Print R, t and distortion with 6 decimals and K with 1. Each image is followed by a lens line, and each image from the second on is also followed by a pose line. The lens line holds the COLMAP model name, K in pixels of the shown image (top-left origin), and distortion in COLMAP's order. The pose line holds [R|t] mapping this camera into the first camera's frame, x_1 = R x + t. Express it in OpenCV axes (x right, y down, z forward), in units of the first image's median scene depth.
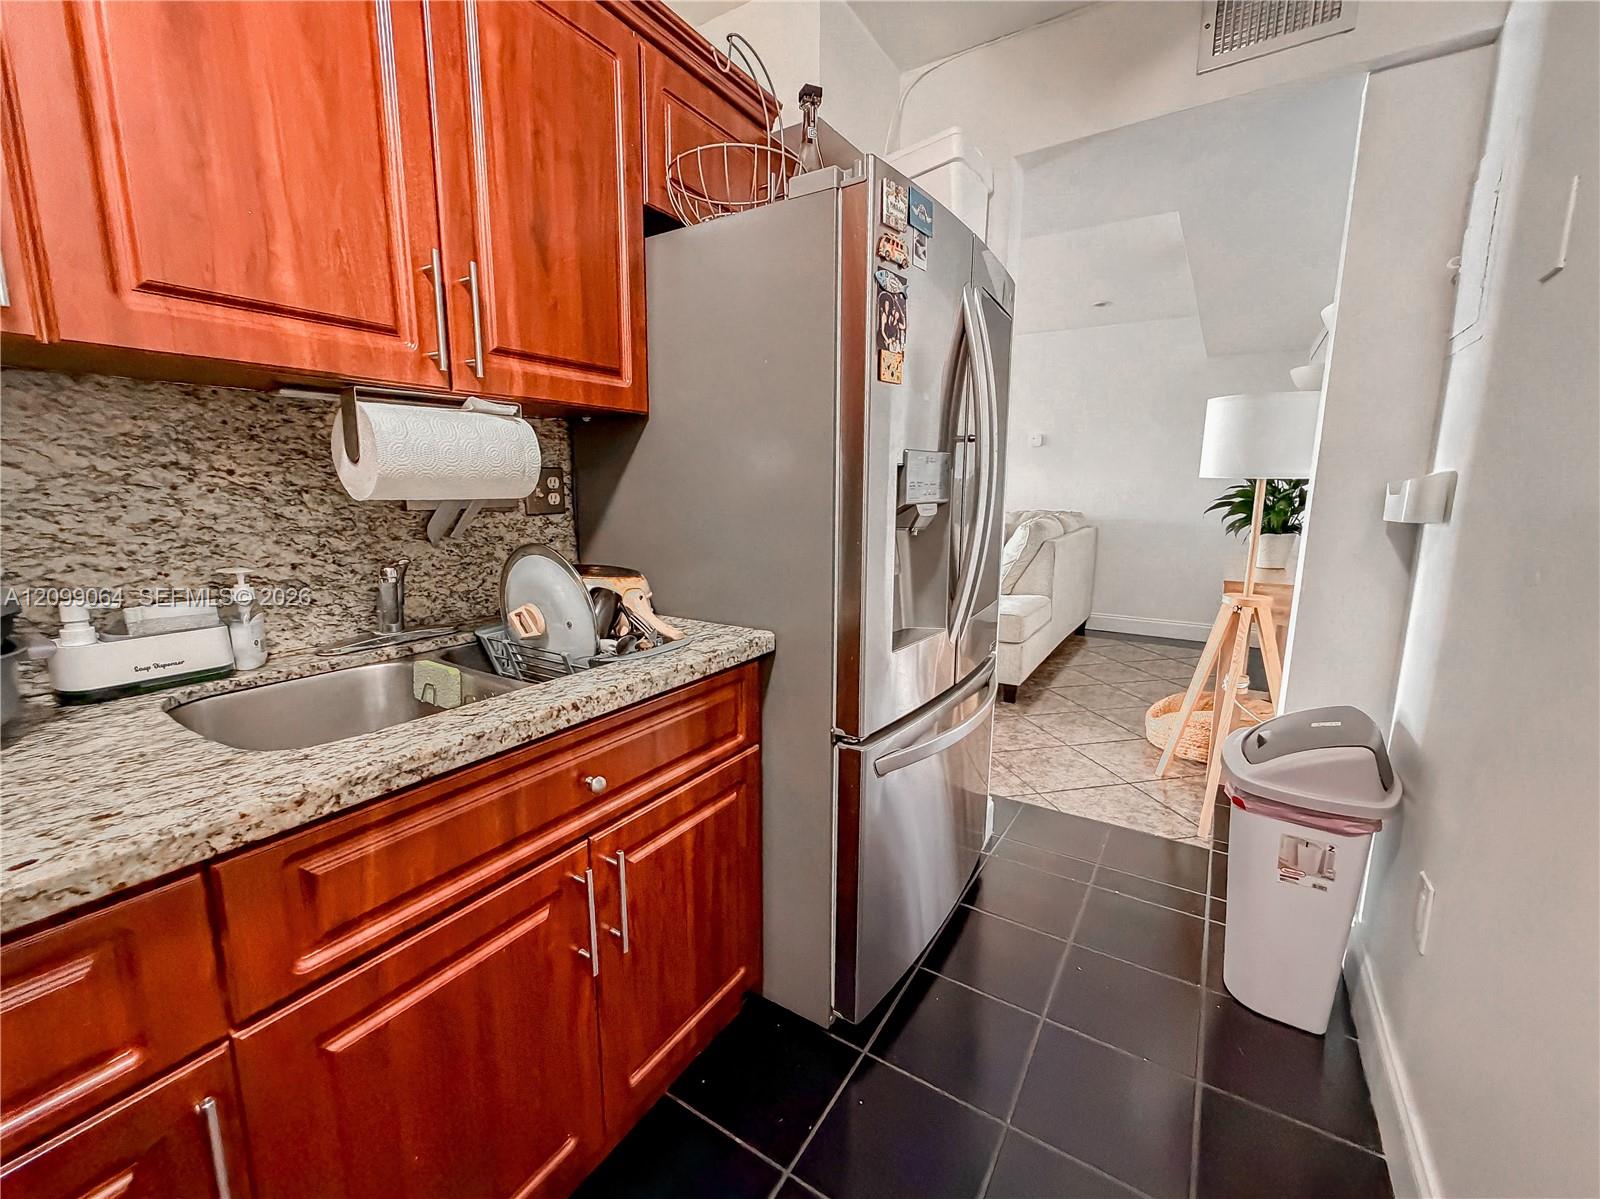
lens RADIAL K [[666.2, 0, 799.8], [0, 666.2, 596.6], [0, 0, 1]] dist [-0.000323, -0.000073]
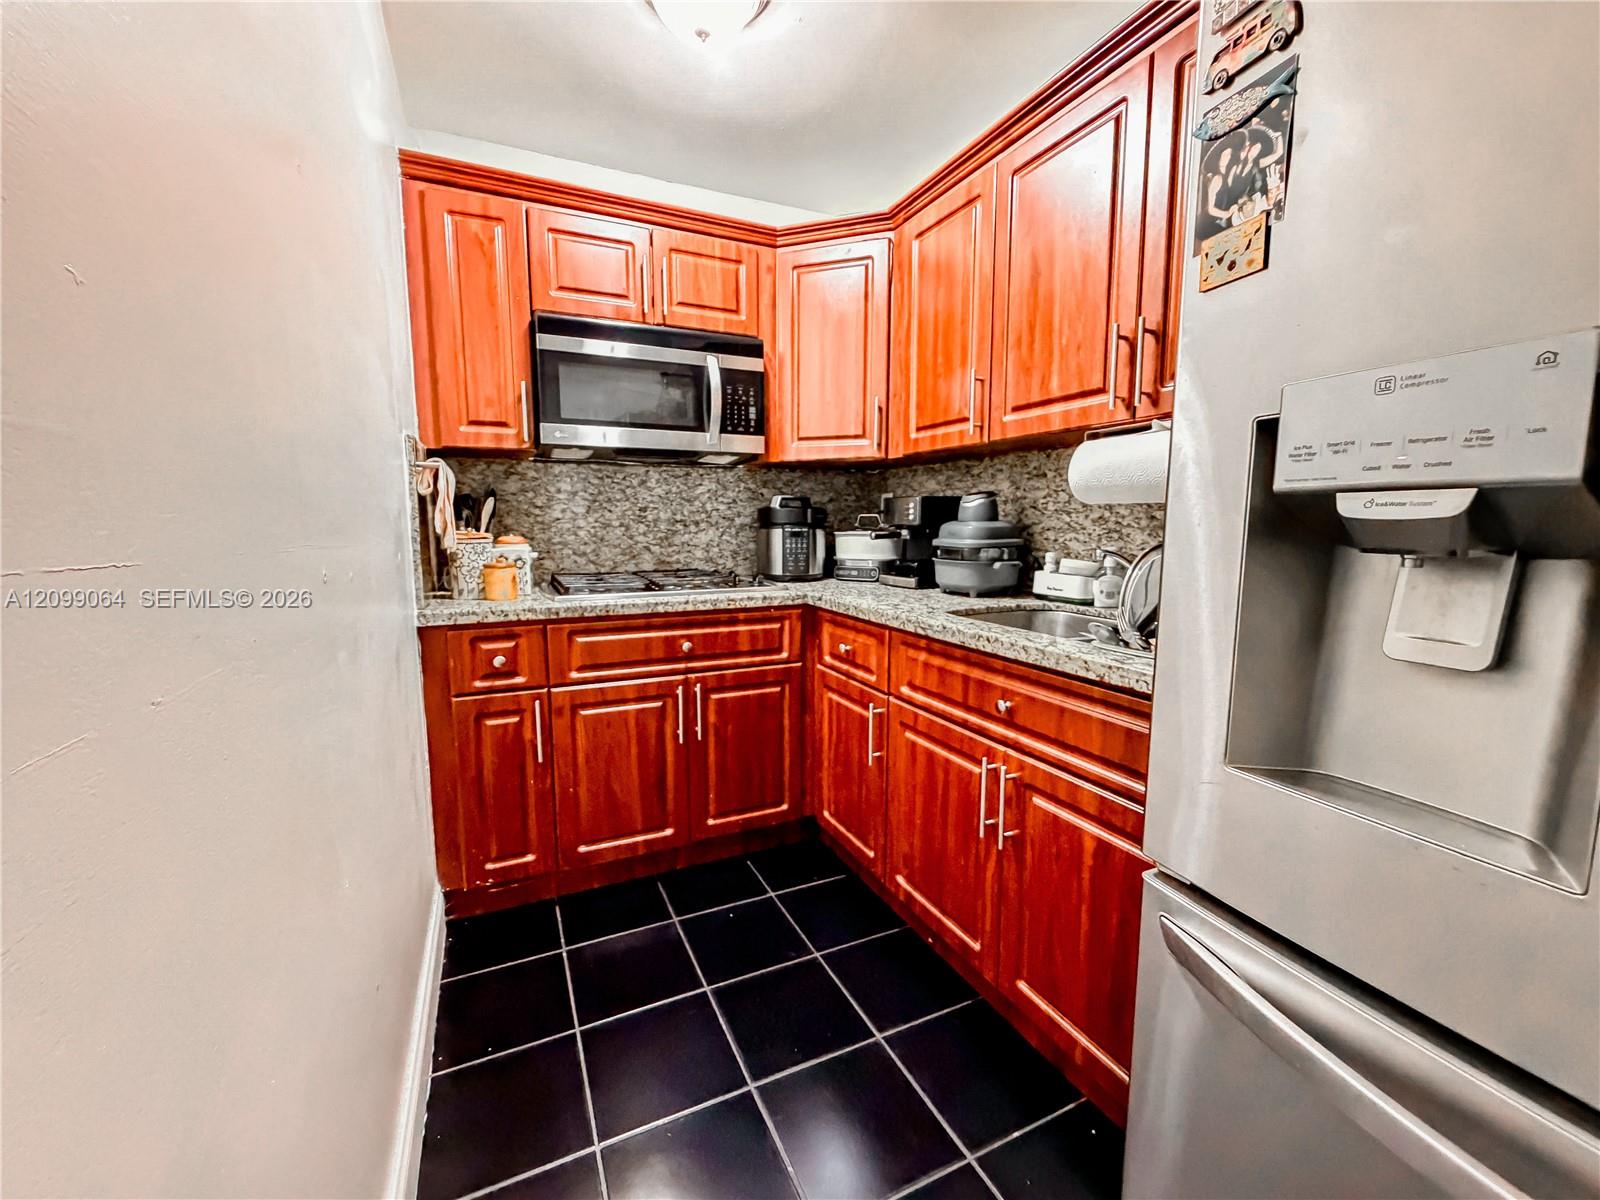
lens RADIAL K [[644.1, 0, 795.5], [0, 644.1, 596.0], [0, 0, 1]] dist [0.000357, 0.000079]
pose [[-0.535188, 0.095524, -0.839315, 1.012661], [-0.144527, 0.968581, 0.202393, -0.145159], [0.832278, 0.229622, -0.504567, 1.264783]]
